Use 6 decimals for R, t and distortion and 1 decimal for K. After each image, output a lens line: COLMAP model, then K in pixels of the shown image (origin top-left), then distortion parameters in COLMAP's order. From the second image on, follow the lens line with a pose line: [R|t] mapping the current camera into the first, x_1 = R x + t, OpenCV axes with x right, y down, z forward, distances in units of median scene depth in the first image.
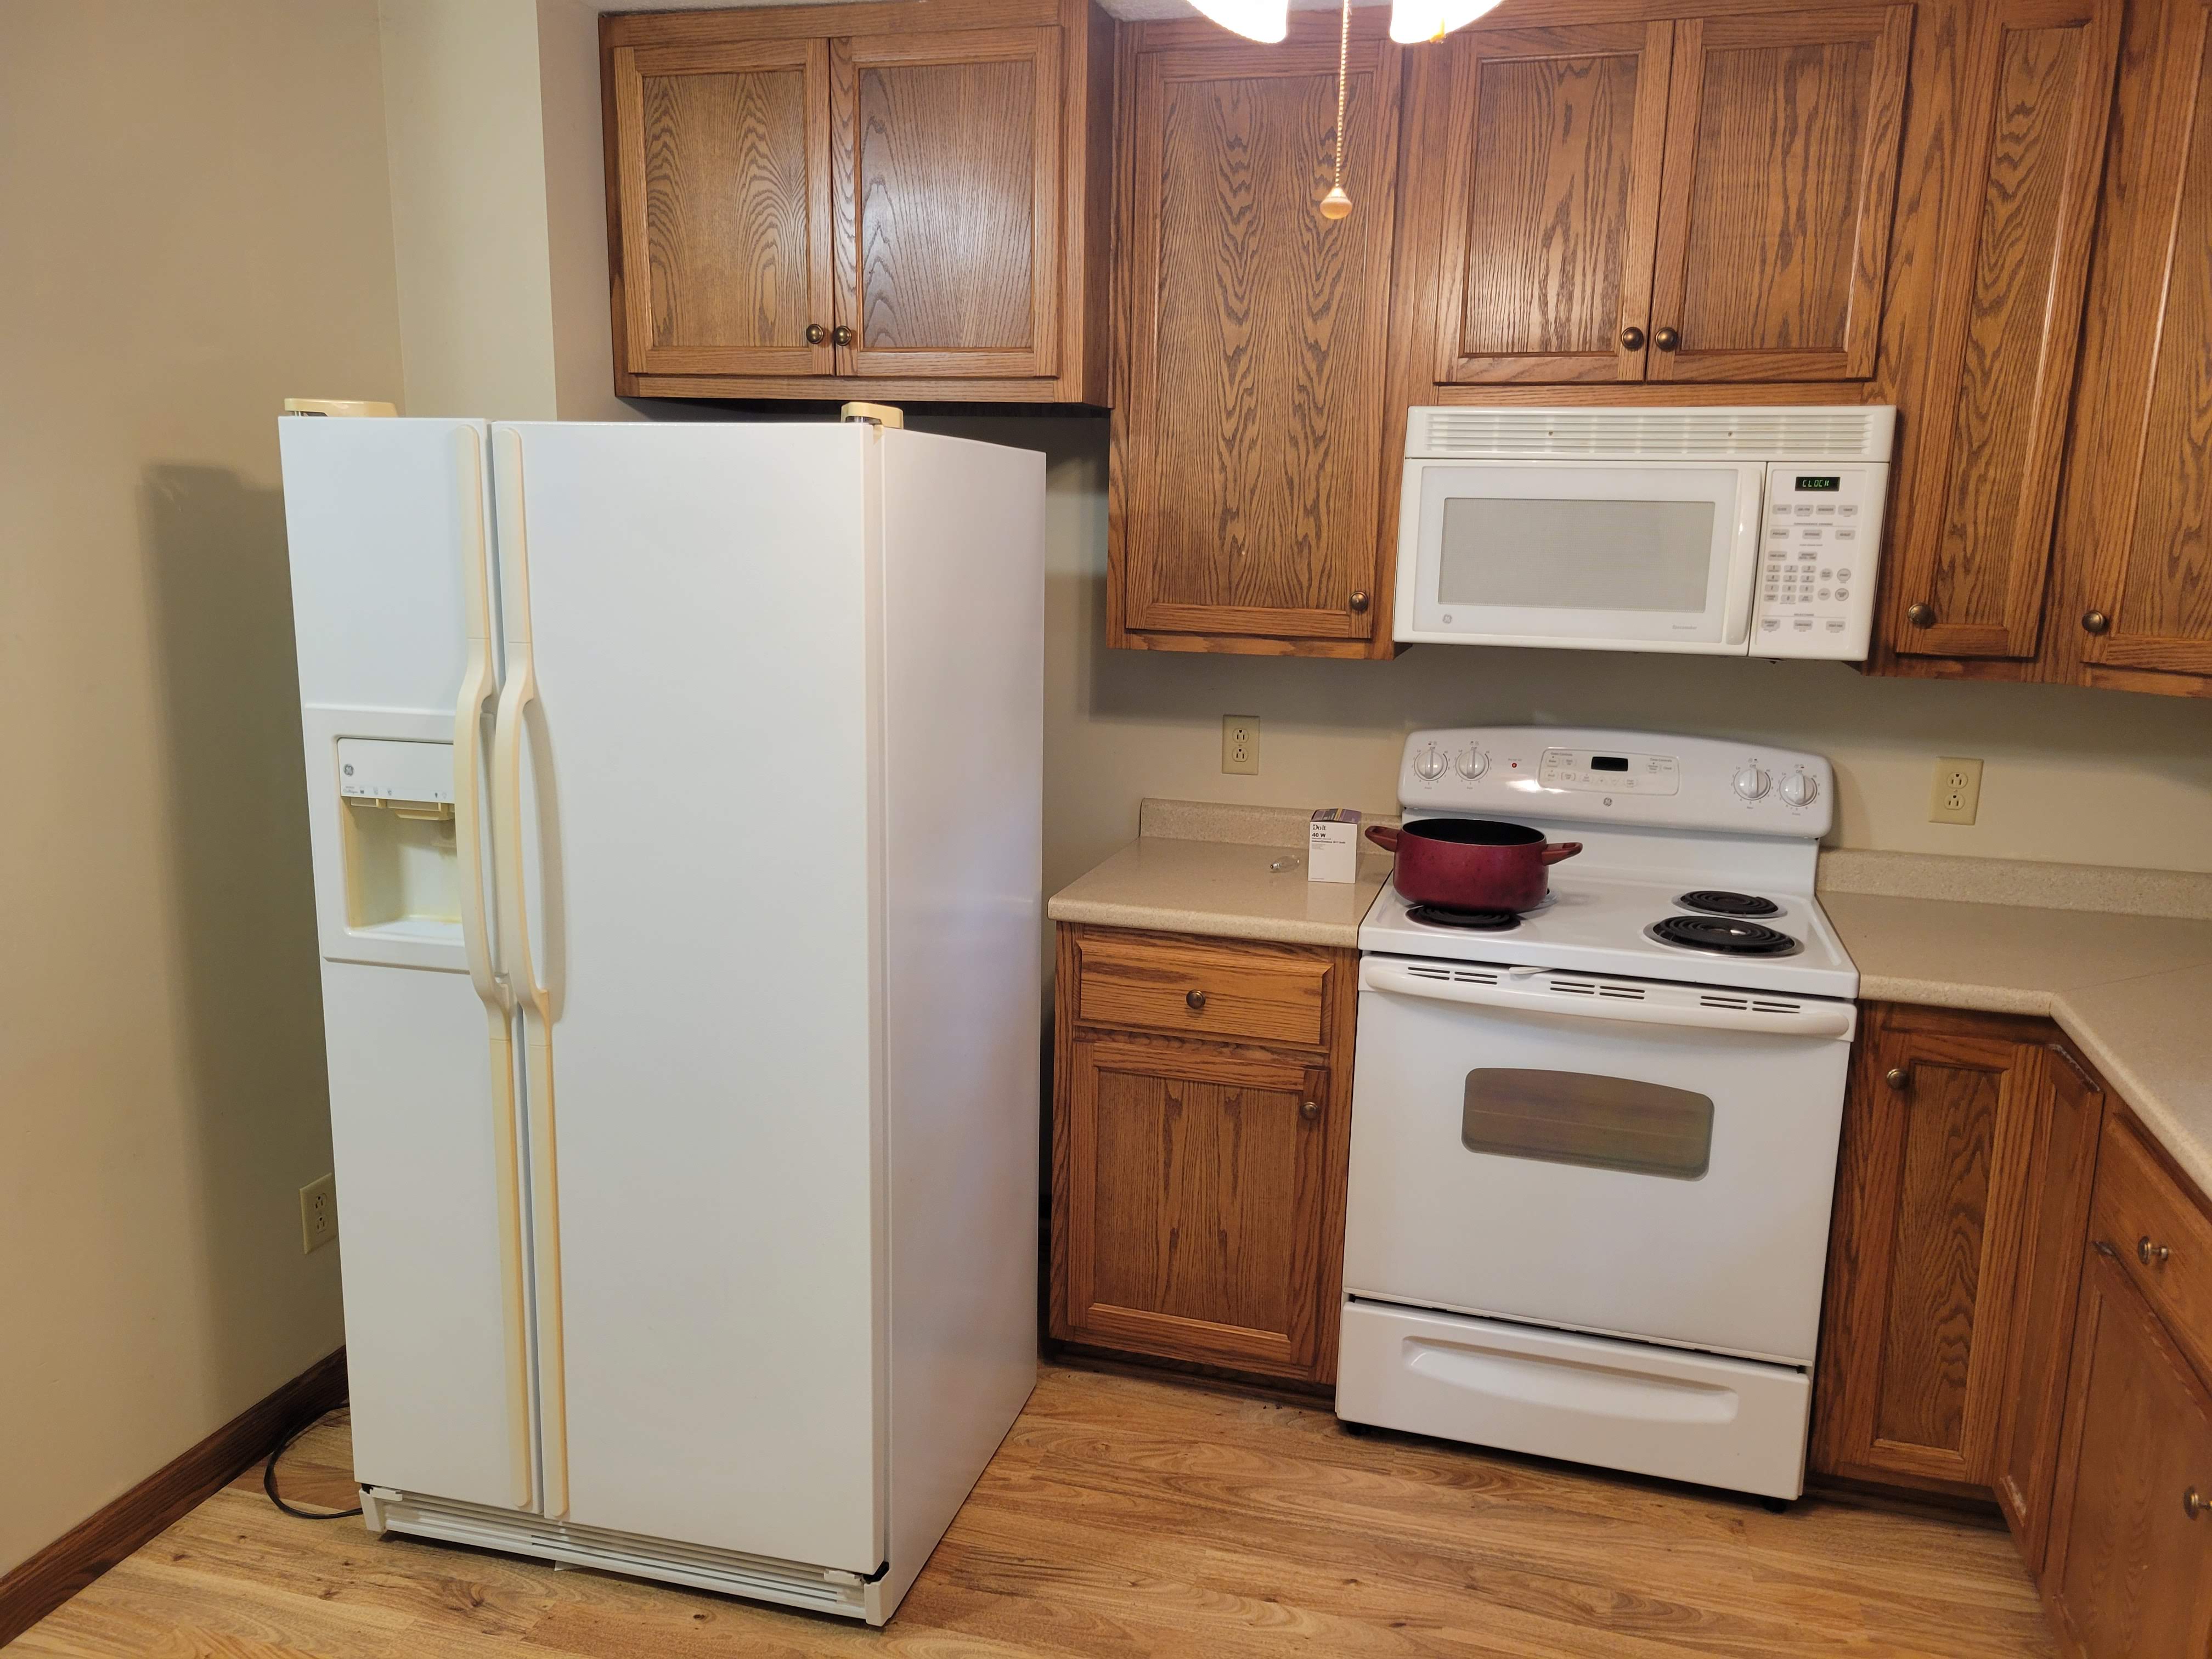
lens RADIAL K [[1659.0, 0, 1106.0], [0, 1659.0, 829.5], [0, 0, 1]] dist [0.056162, -0.048480]
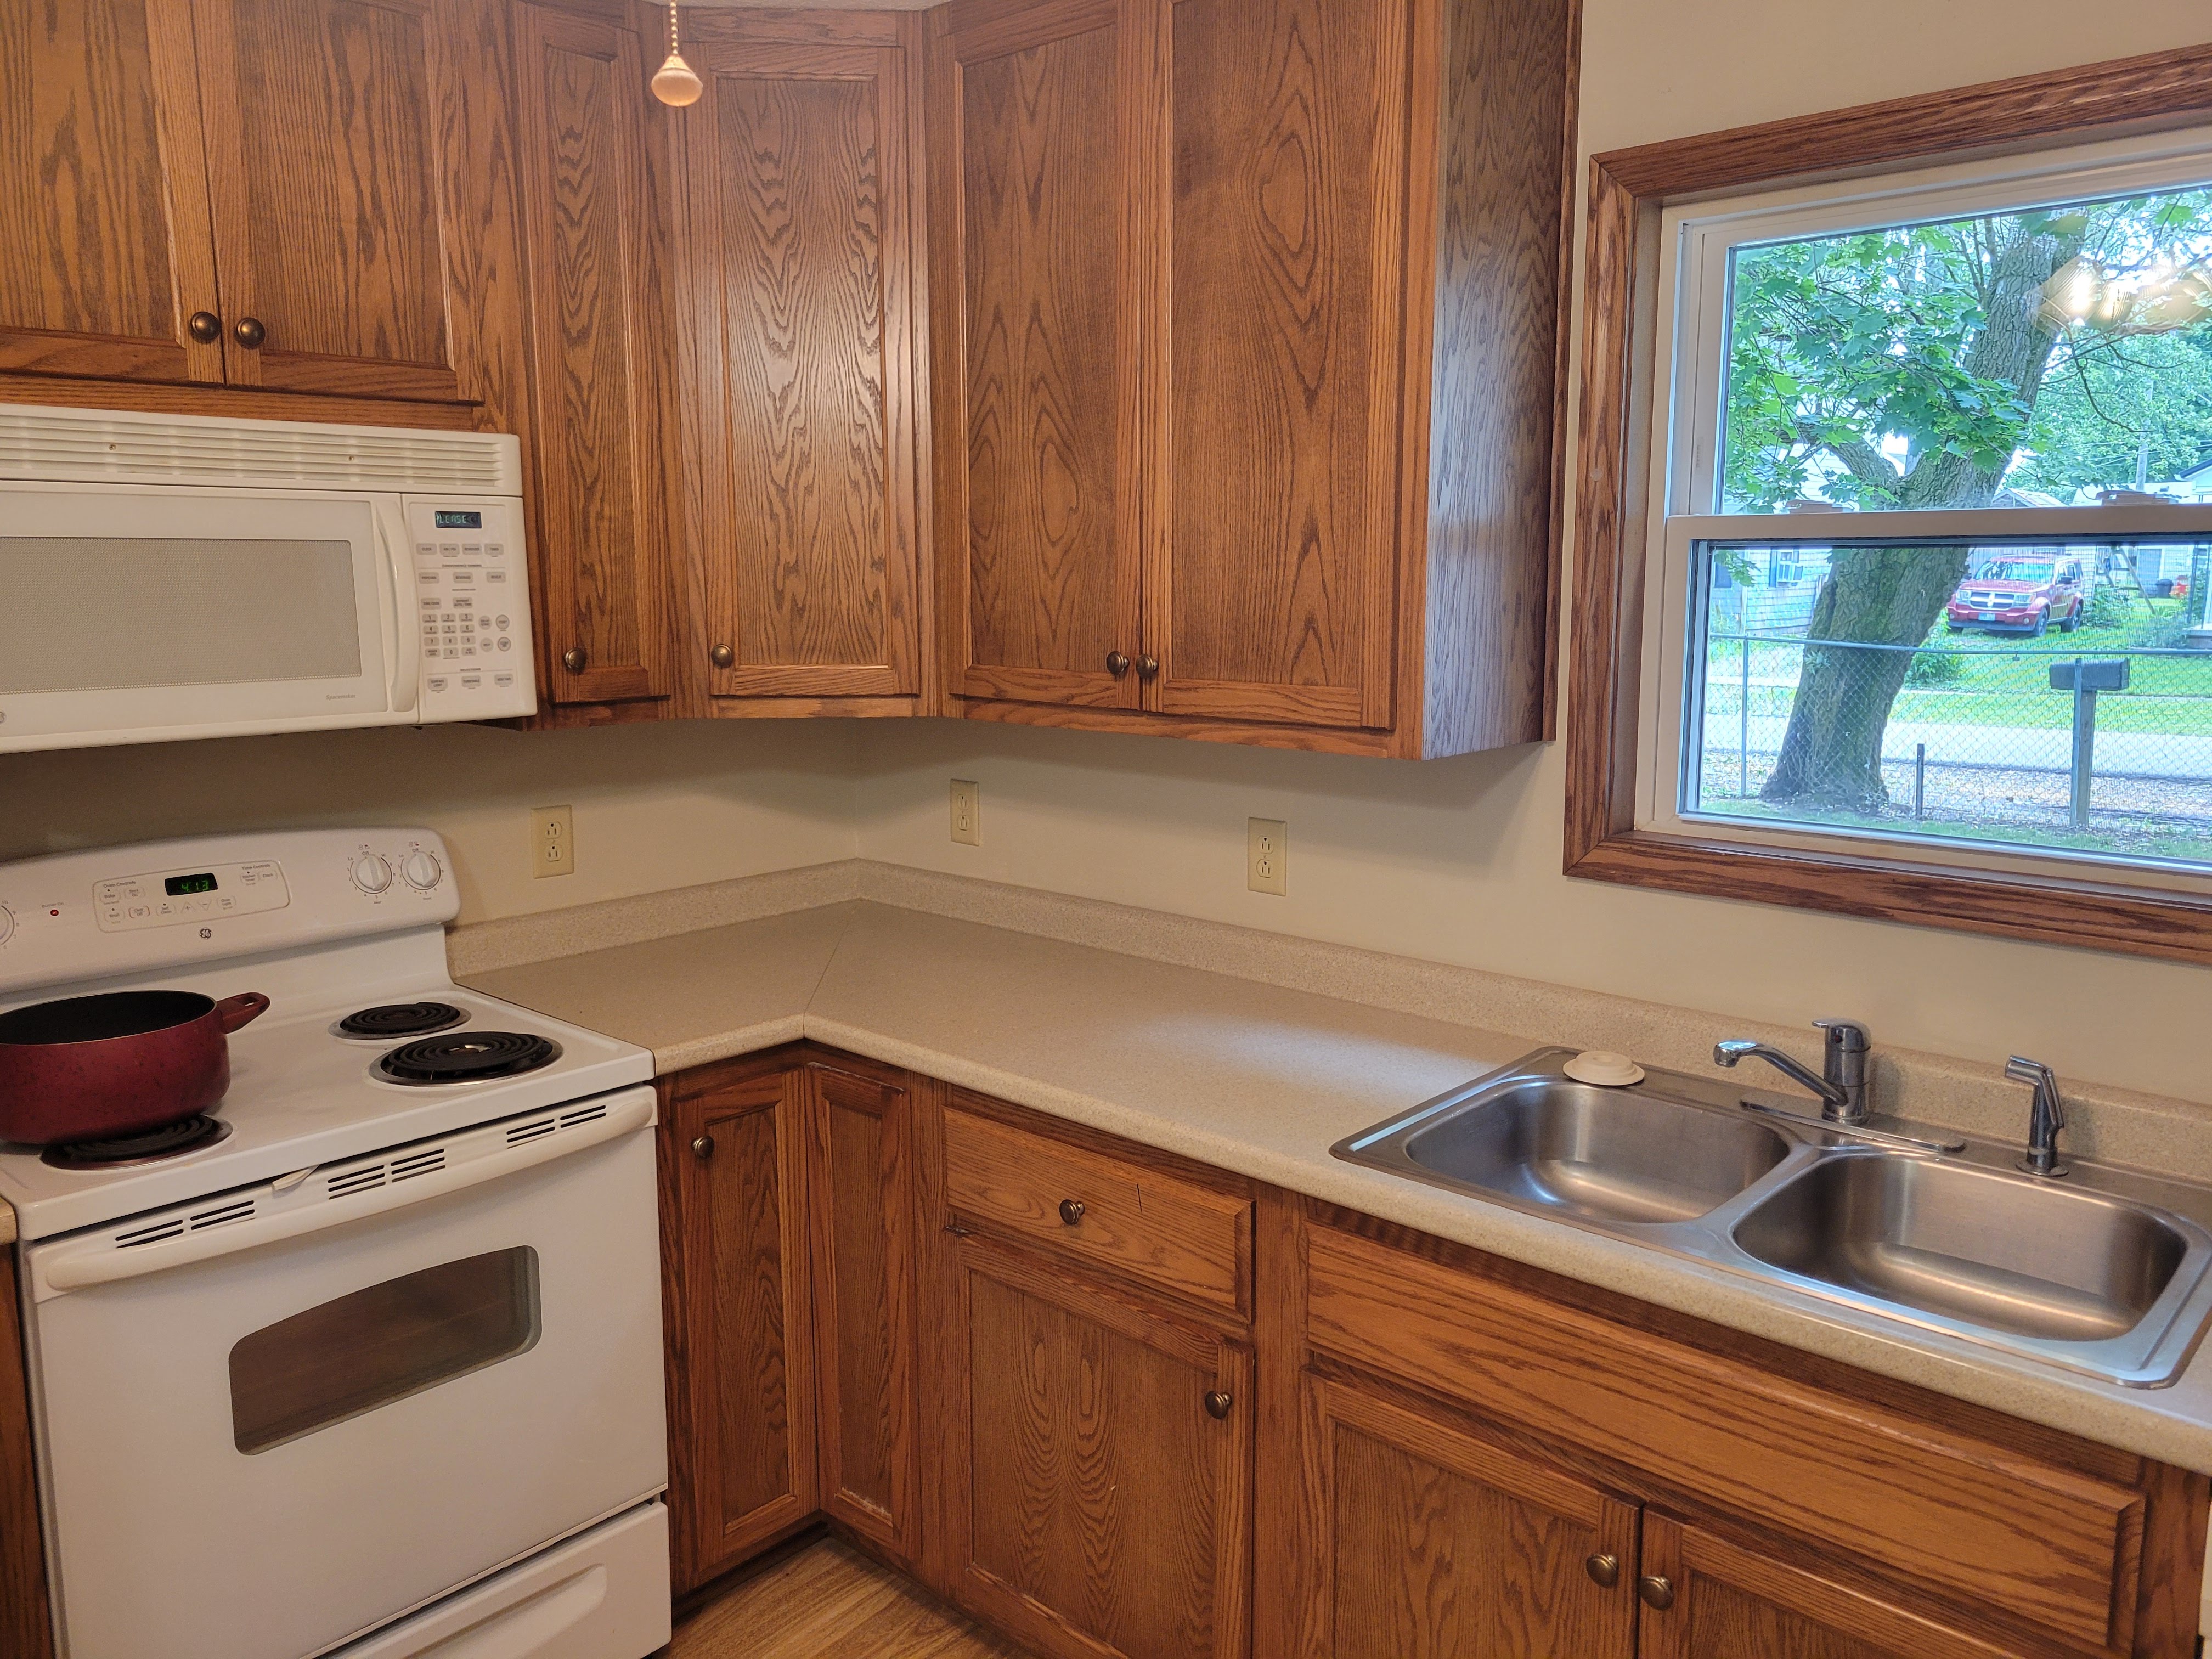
lens RADIAL K [[1668.7, 0, 1105.0], [0, 1668.7, 804.9], [0, 0, 1]] dist [0.052217, -0.041360]
pose [[0.432841, -0.152042, 0.888556, -0.228259], [0.182628, 0.980025, 0.078729, -0.069694], [-0.882777, 0.128198, 0.451962, 0.333070]]
